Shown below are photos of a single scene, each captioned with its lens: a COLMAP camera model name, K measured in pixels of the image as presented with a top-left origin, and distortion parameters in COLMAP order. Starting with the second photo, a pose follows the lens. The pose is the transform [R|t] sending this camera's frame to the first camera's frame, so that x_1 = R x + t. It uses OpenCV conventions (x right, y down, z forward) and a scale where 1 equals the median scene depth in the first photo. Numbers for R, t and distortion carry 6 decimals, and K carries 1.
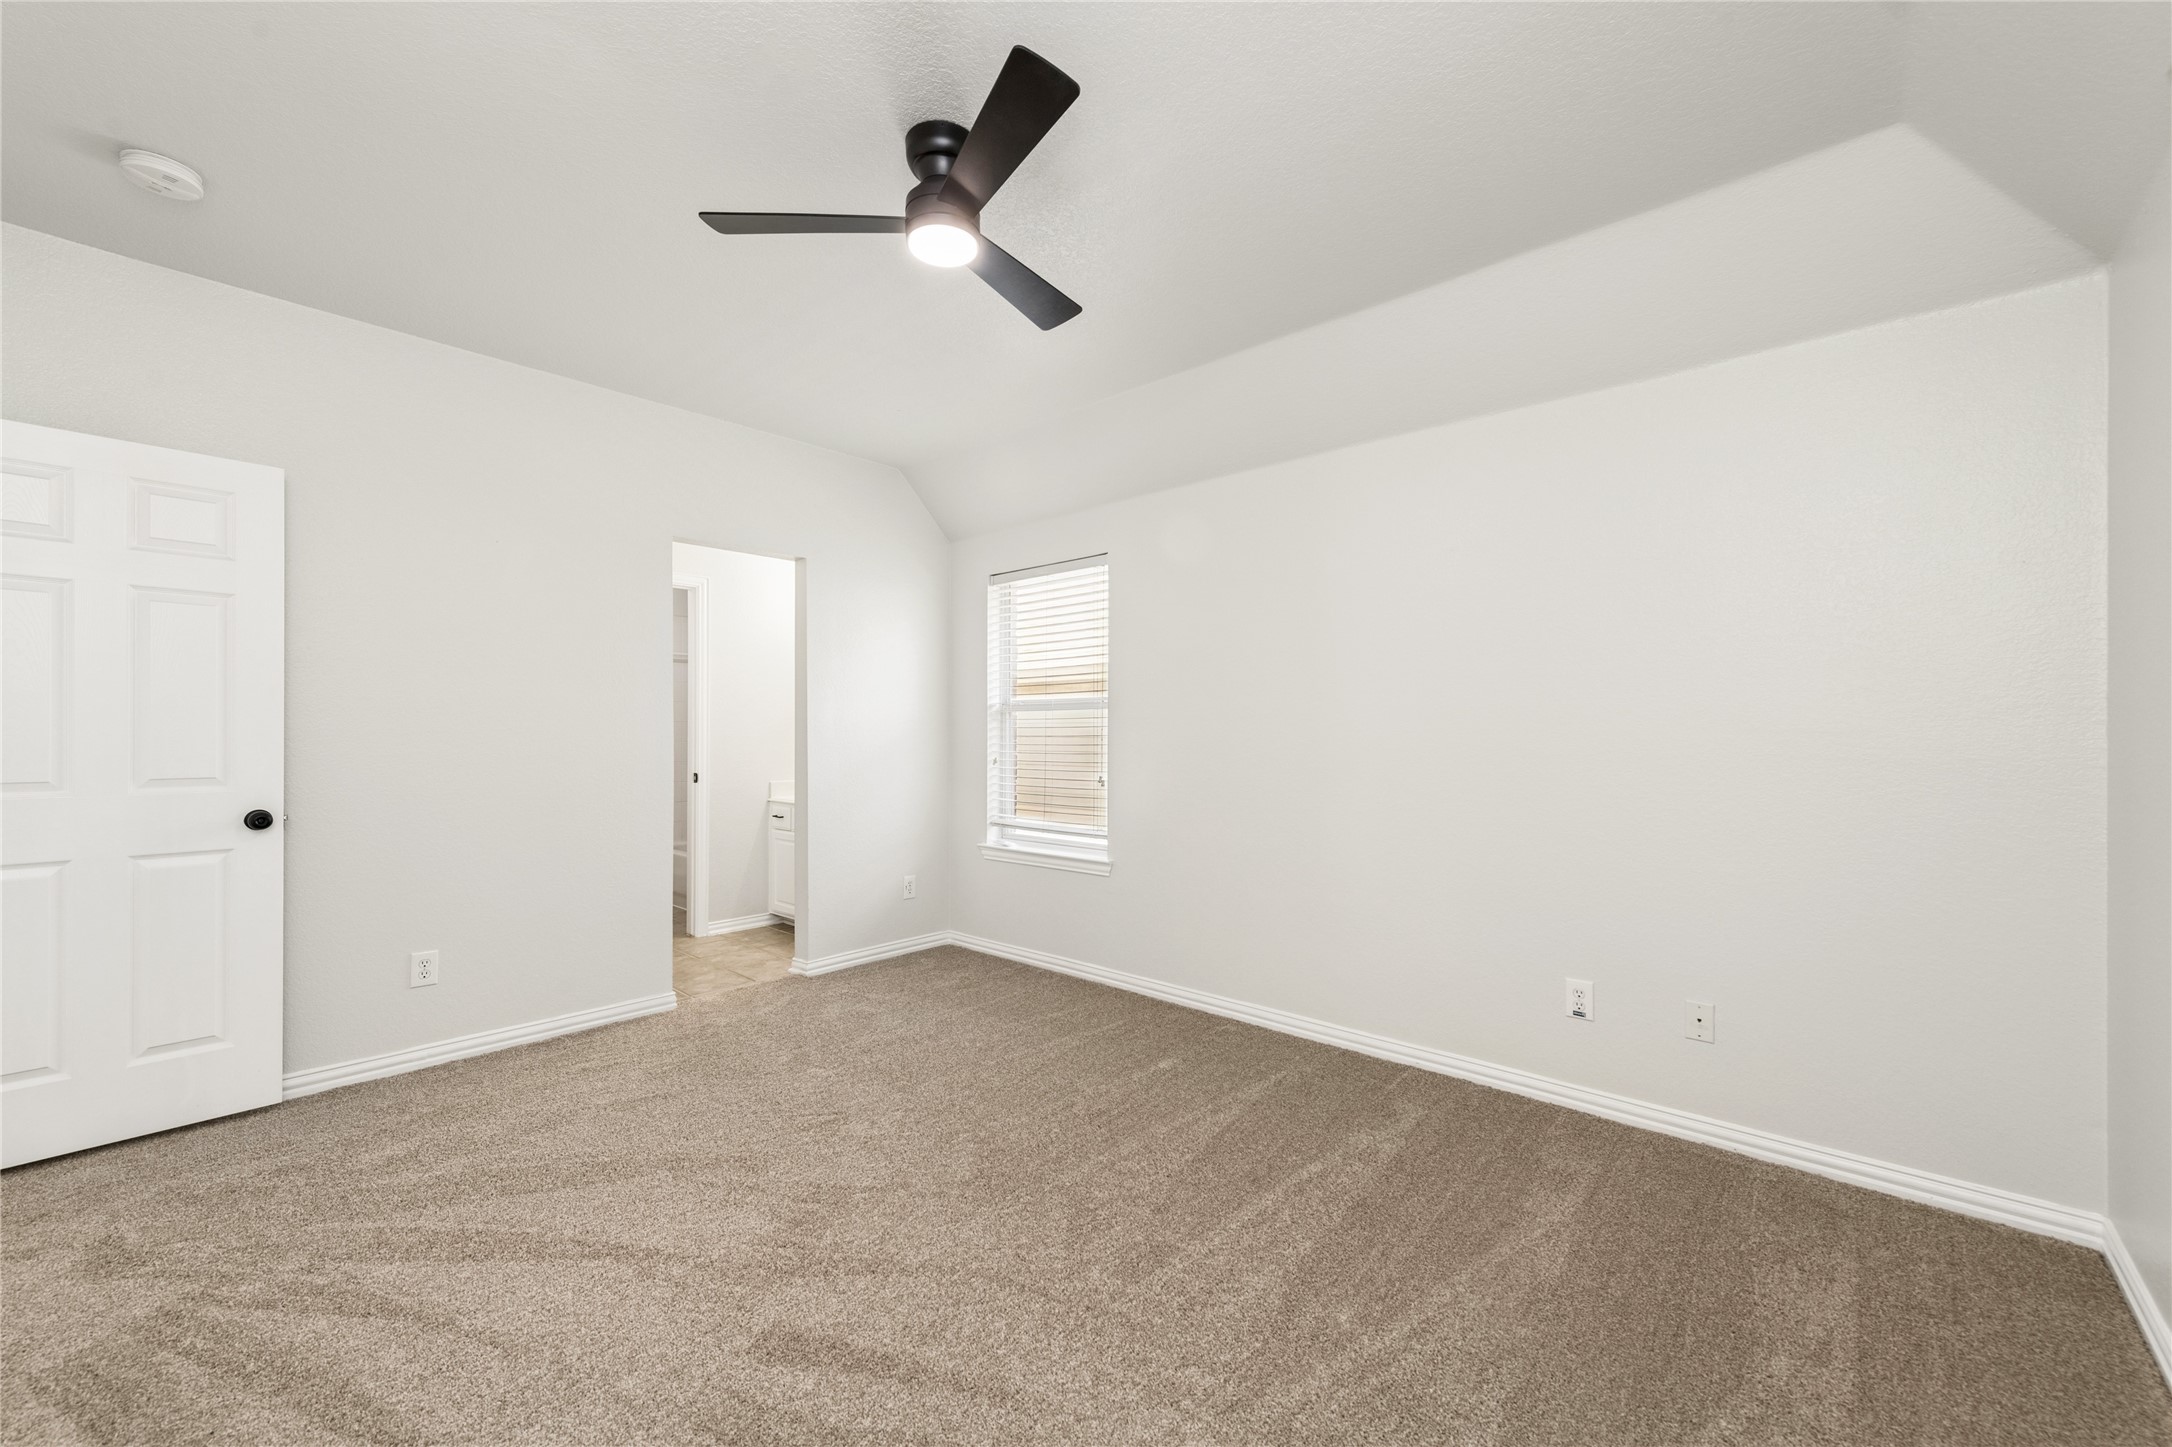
lens RADIAL K [[850.5, 0, 1089.7], [0, 850.5, 729.9], [0, 0, 1]] dist [0.002521, -0.000616]
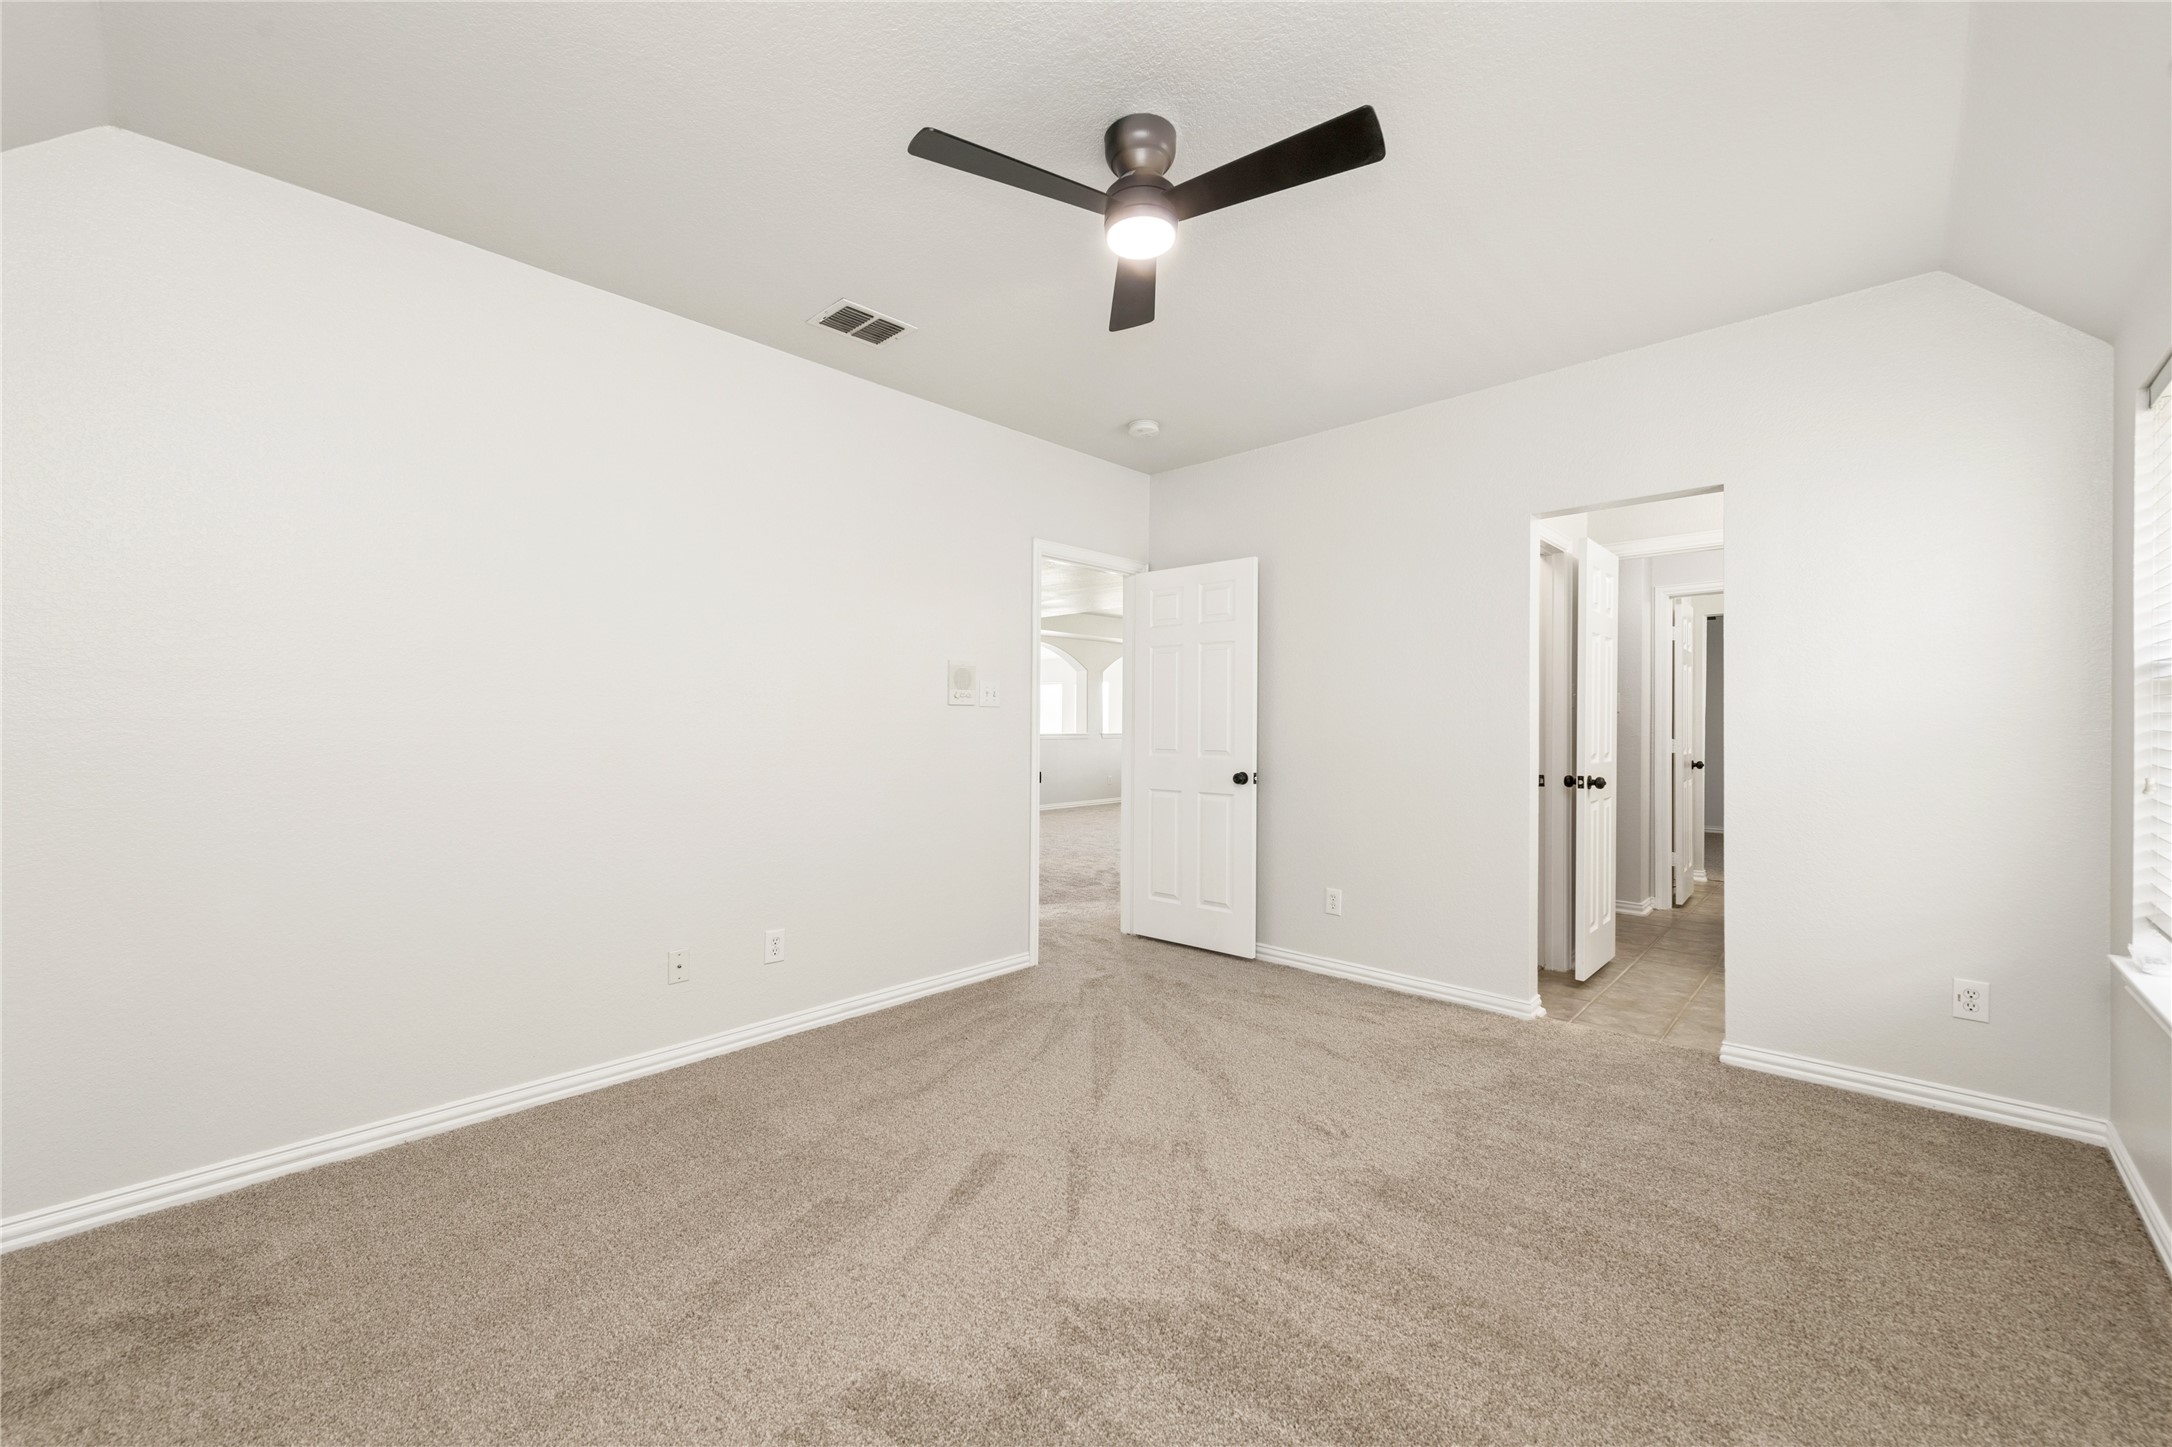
lens RADIAL K [[850.5, 0, 1089.5], [0, 850.5, 732.1], [0, 0, 1]] dist [0.002521, -0.000616]
pose [[-0.025858, 0.005392, -0.999651, 0.628441], [-0.001410, 0.999984, 0.005431, 0.009129], [0.999665, 0.001550, -0.025850, 0.737382]]
